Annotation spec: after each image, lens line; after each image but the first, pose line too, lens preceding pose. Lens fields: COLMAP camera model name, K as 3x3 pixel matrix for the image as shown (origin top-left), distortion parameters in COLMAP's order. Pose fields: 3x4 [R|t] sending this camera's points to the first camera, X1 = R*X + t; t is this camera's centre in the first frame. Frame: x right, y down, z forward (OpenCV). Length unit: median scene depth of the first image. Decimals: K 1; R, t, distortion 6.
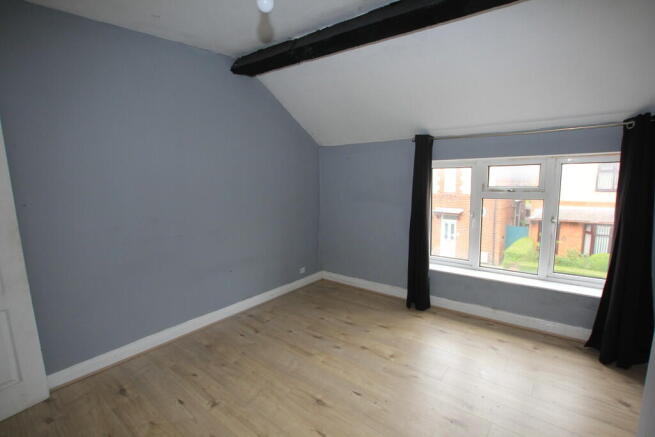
lens RADIAL K [[307.0, 0, 327.4], [0, 307.0, 219.0], [0, 0, 1]] dist [-0.029206, 0.004144]
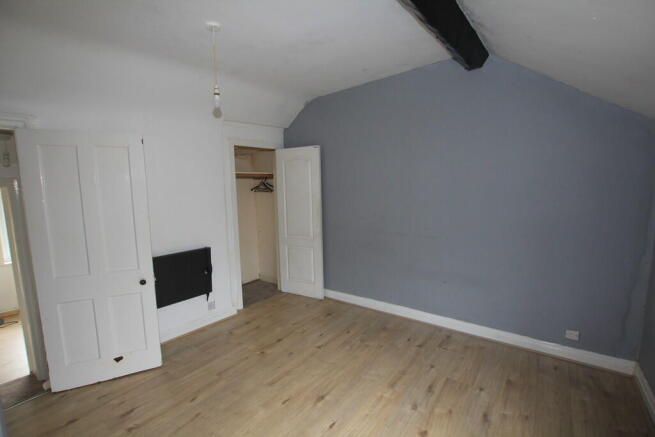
lens RADIAL K [[307.0, 0, 327.2], [0, 307.0, 219.7], [0, 0, 1]] dist [-0.029206, 0.004144]
pose [[0.024531, 0.140379, -0.989794, 0.729231], [-0.116213, 0.983780, 0.136646, -0.136844], [0.992921, 0.111674, 0.040447, 0.683681]]
